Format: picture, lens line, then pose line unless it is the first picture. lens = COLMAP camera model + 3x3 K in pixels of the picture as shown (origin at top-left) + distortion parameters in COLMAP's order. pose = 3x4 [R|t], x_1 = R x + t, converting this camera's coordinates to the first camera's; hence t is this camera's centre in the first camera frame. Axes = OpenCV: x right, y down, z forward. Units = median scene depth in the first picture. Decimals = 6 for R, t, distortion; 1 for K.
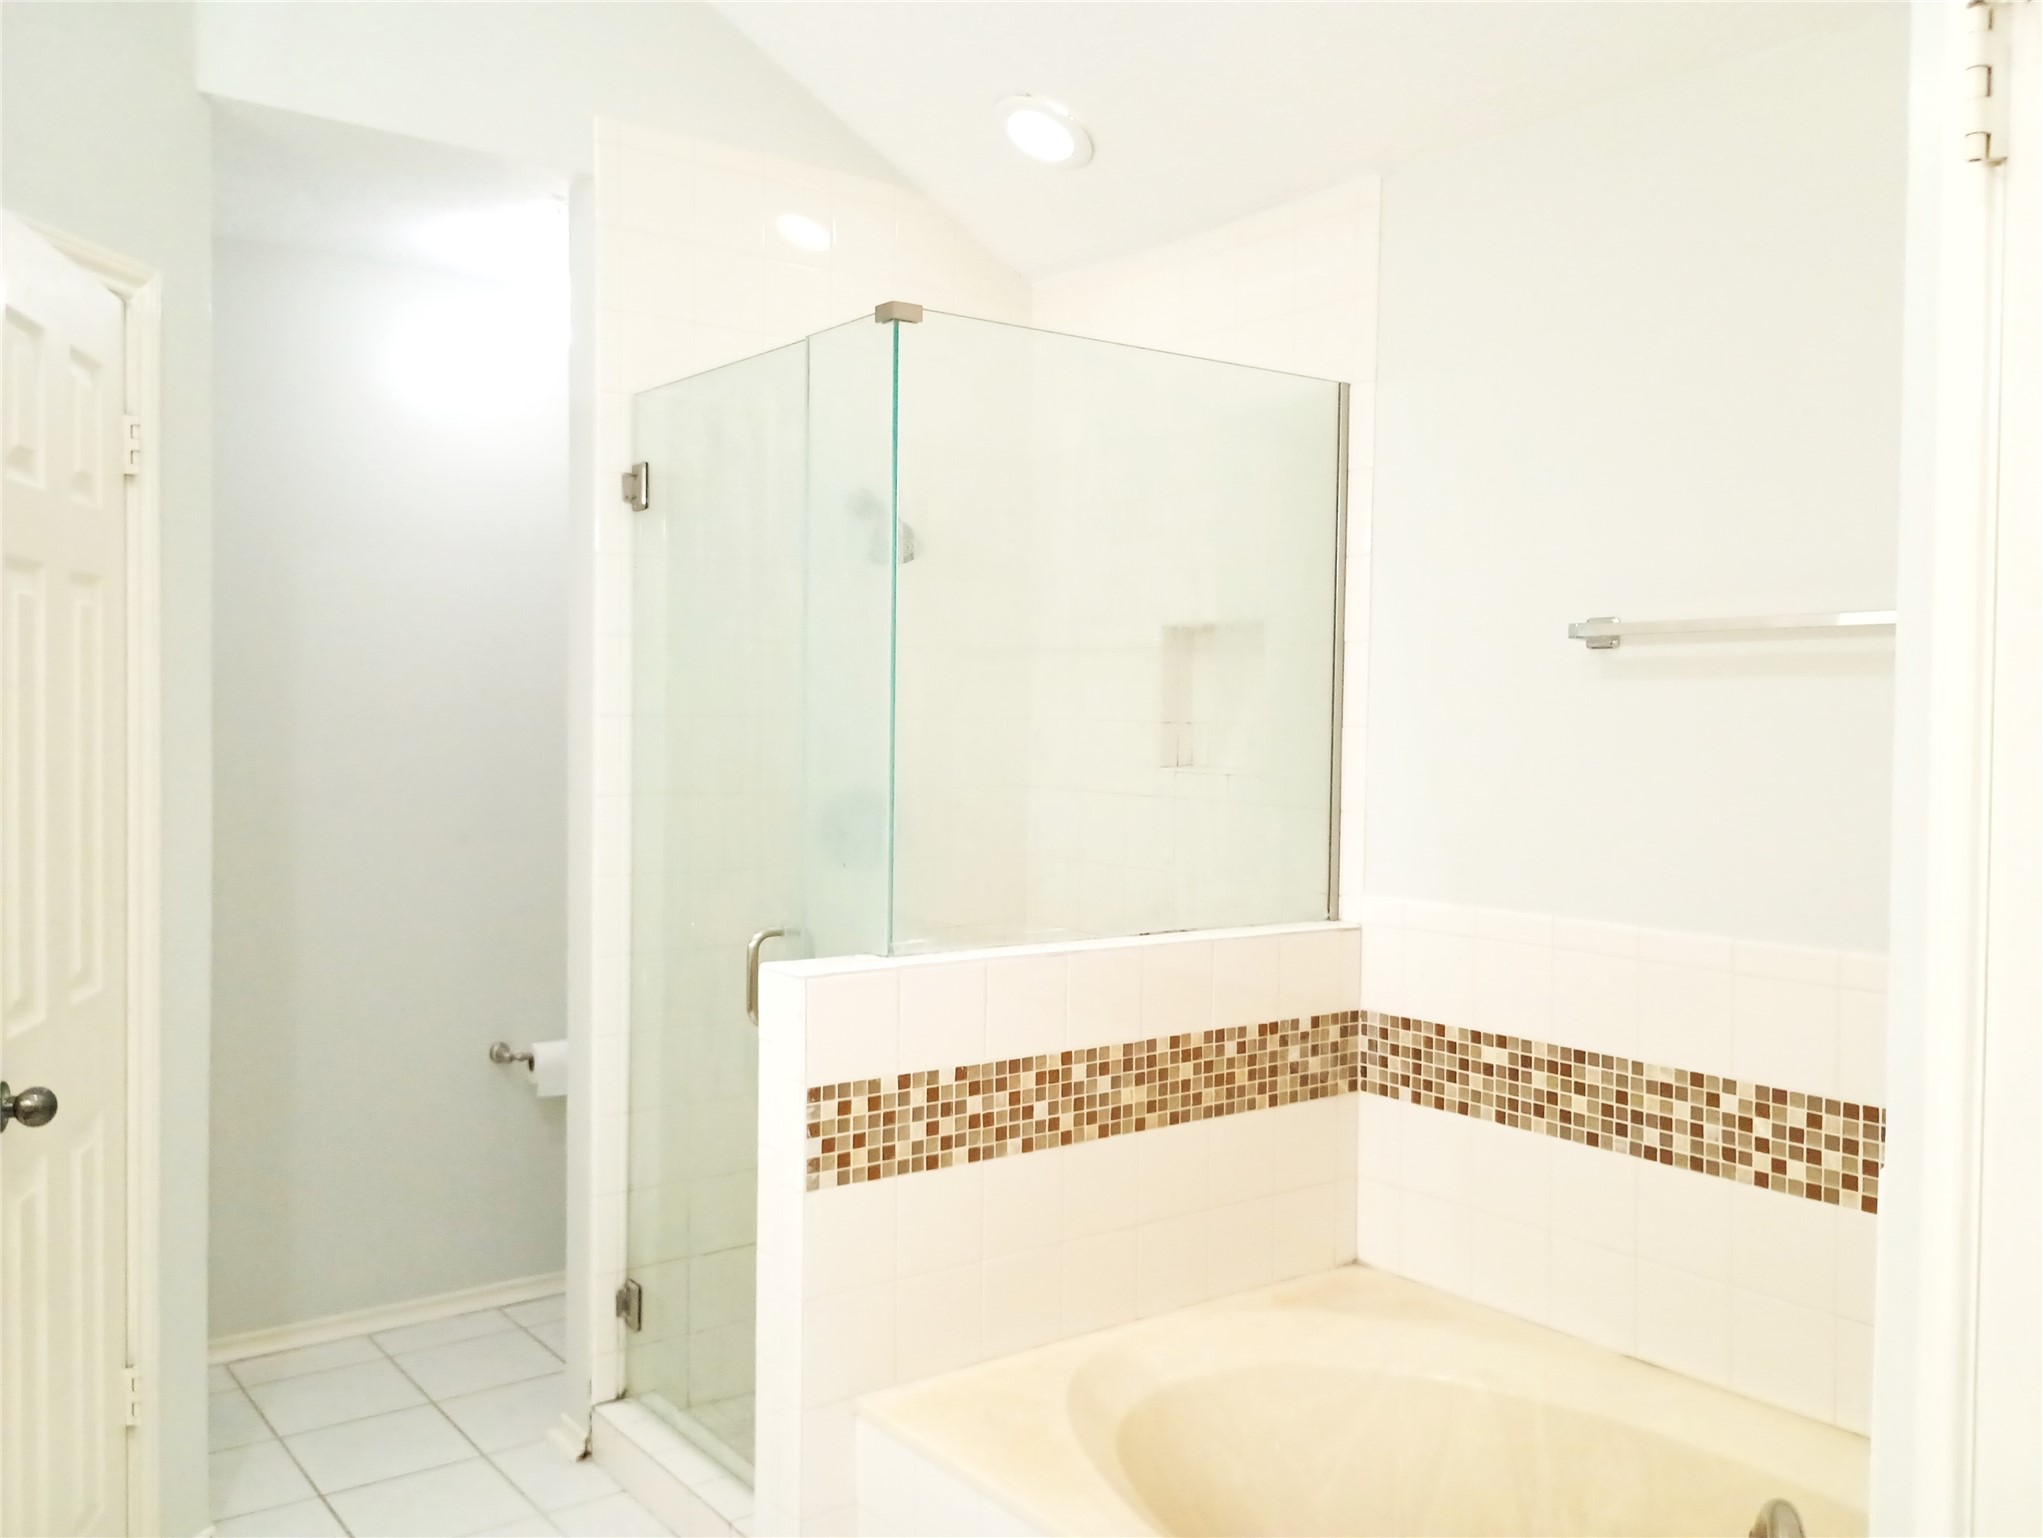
lens RADIAL K [[1711.4, 0, 1021.5], [0, 1711.4, 769.0], [0, 0, 1]] dist [0.056991, -0.064009]
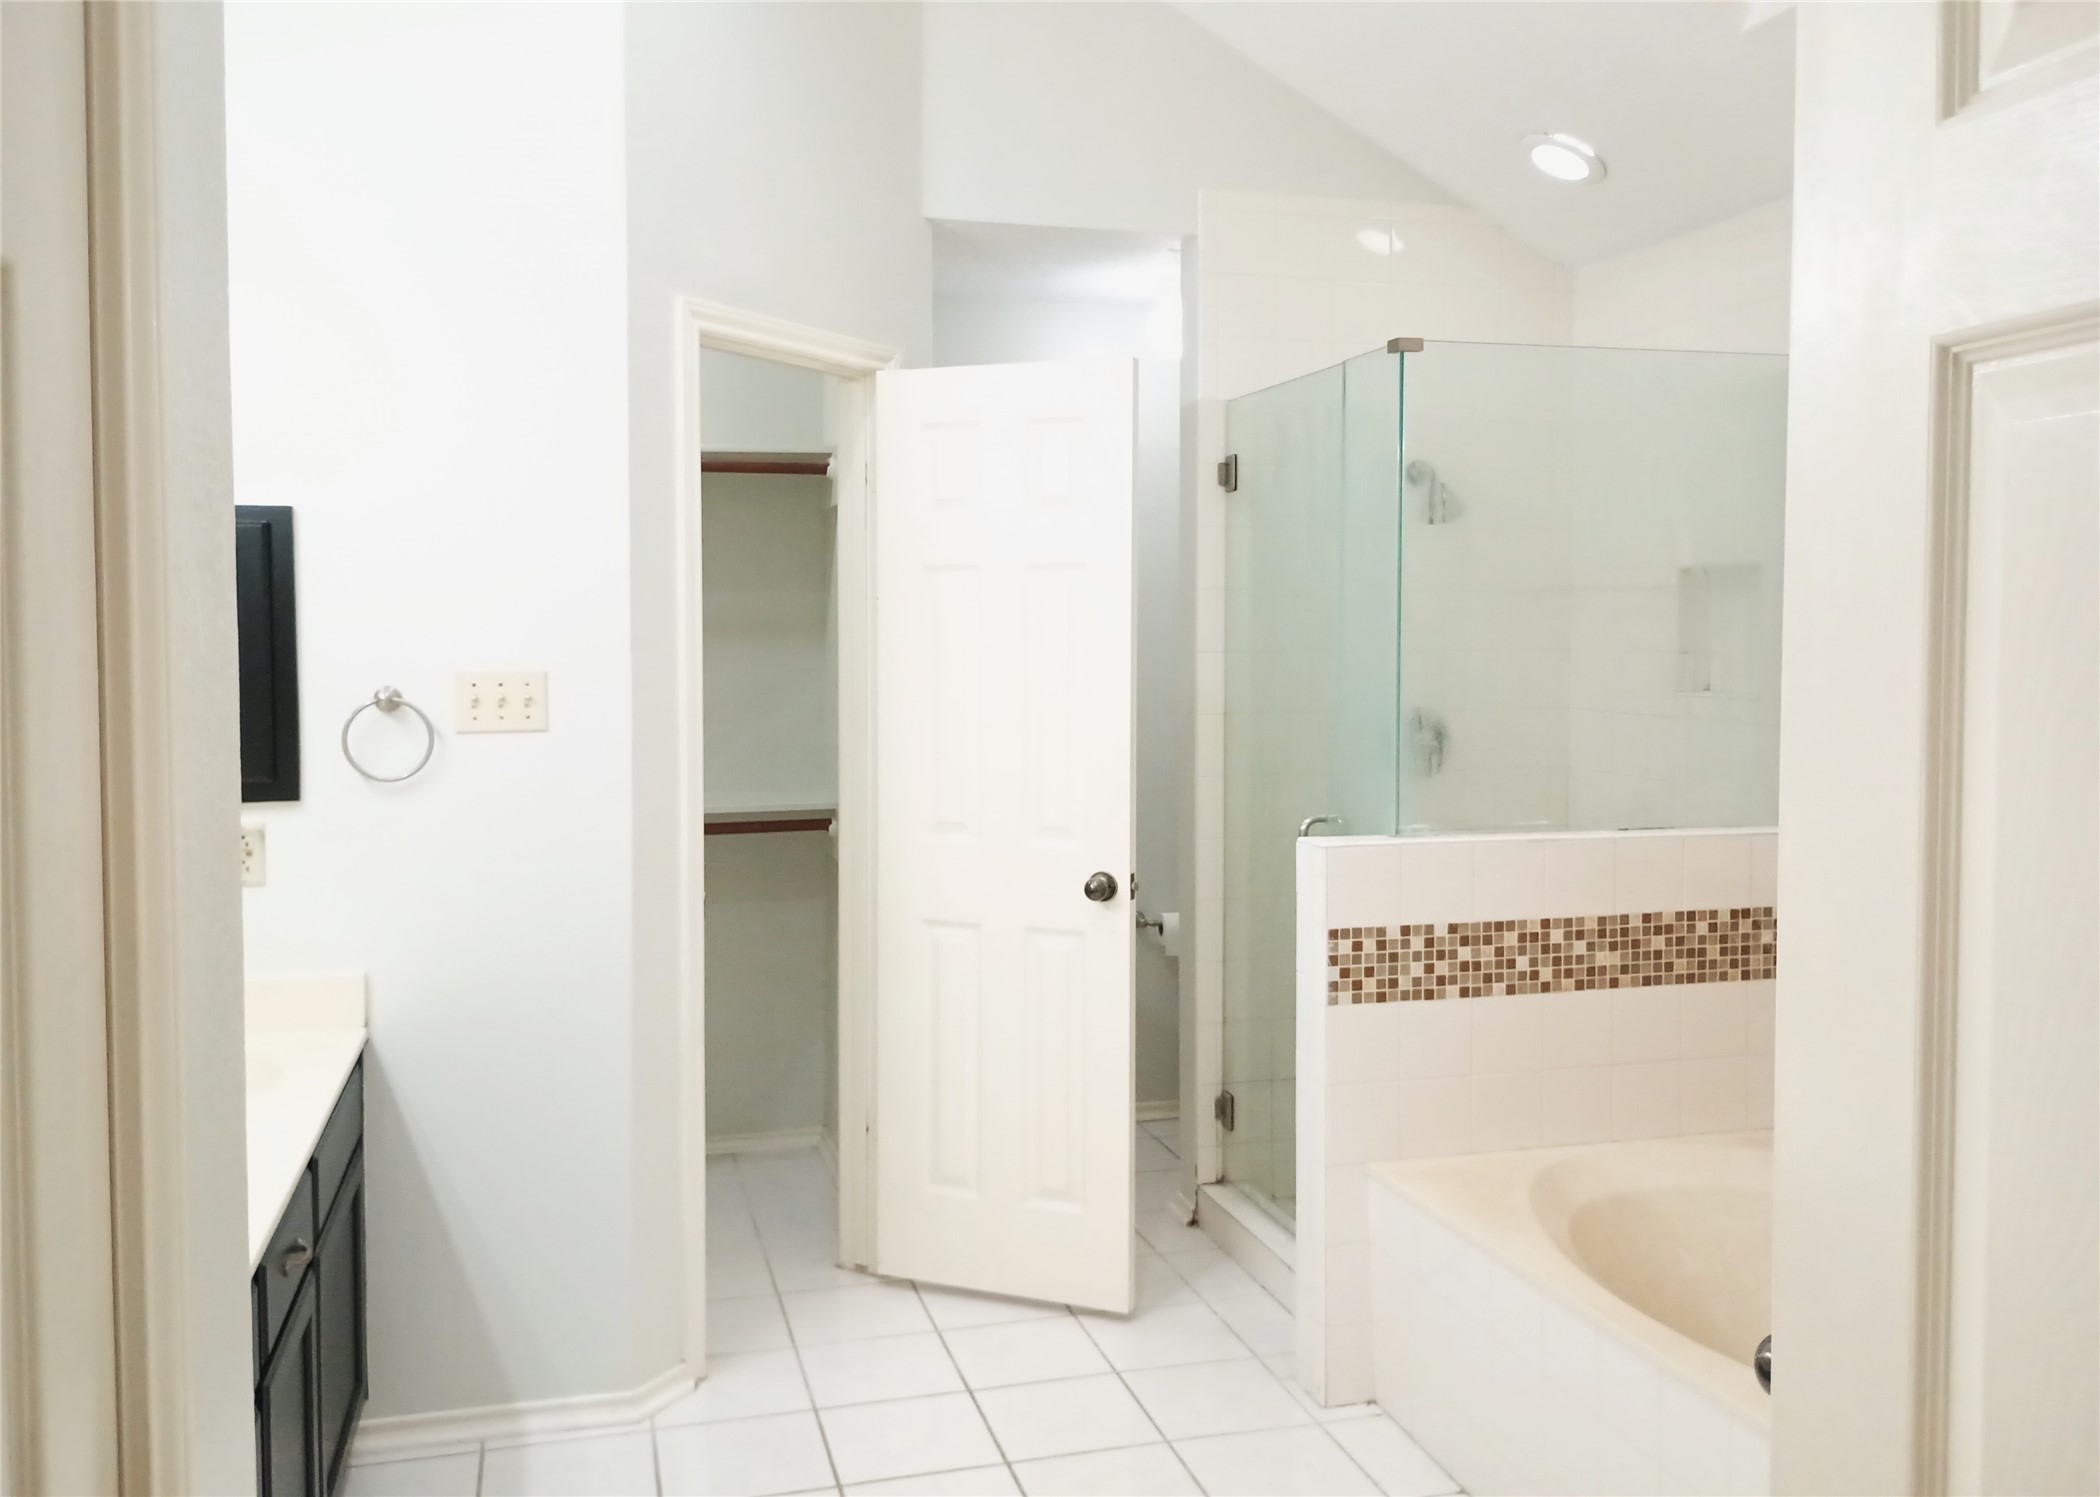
lens RADIAL K [[1793.8, 0, 1050.0], [0, 1793.8, 748.5], [0, 0, 1]] dist [0.005507, 0.001319]
pose [[0.932157, 0.011611, -0.361868, 0.160170], [-0.000687, 0.999541, 0.030300, 0.000699], [0.362054, -0.027996, 0.931737, -0.348781]]
